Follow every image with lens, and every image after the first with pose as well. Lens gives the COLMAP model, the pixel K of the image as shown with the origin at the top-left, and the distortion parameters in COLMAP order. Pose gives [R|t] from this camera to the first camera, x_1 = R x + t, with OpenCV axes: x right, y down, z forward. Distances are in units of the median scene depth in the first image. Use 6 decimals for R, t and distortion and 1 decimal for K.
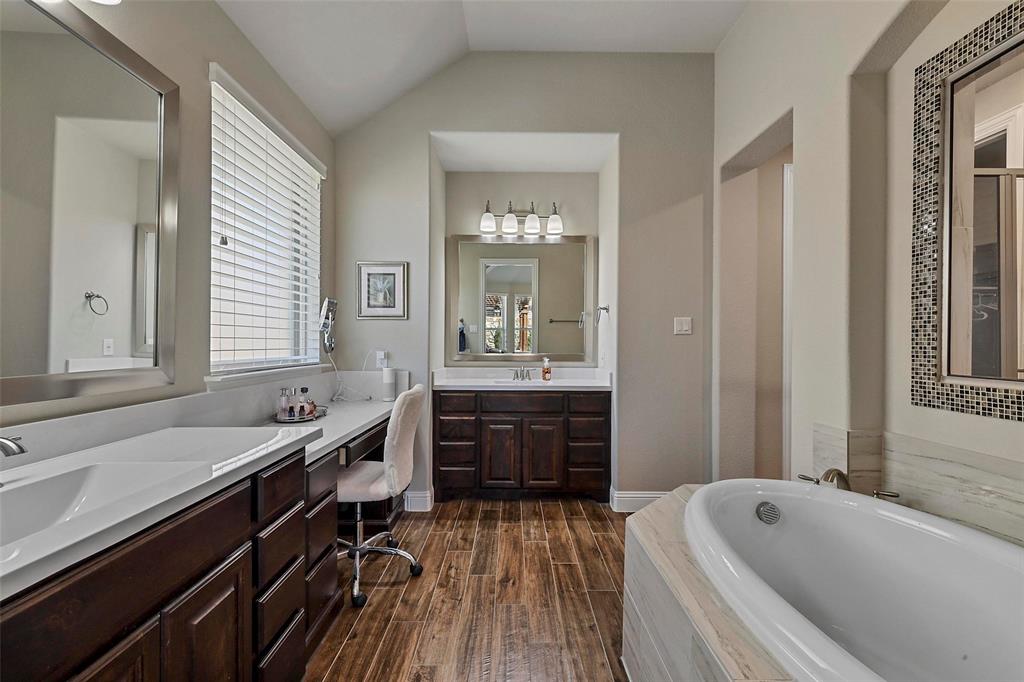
lens RADIAL K [[430.7, 0, 512.8], [0, 430.7, 341.1], [0, 0, 1]] dist [0.000300, 0.000038]
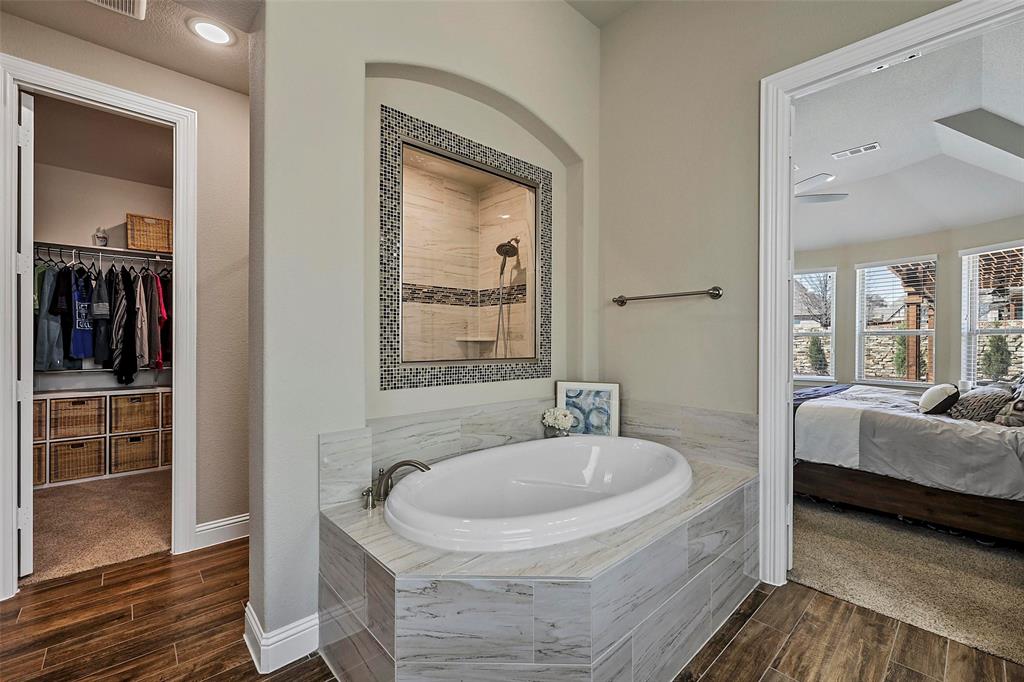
lens RADIAL K [[430.7, 0, 512.6], [0, 430.7, 342.2], [0, 0, 1]] dist [0.000300, 0.000038]
pose [[-0.677340, -0.011526, 0.735580, -0.182935], [-0.009155, 0.999932, 0.007238, 0.004626], [-0.735613, -0.001832, -0.677399, 1.578612]]
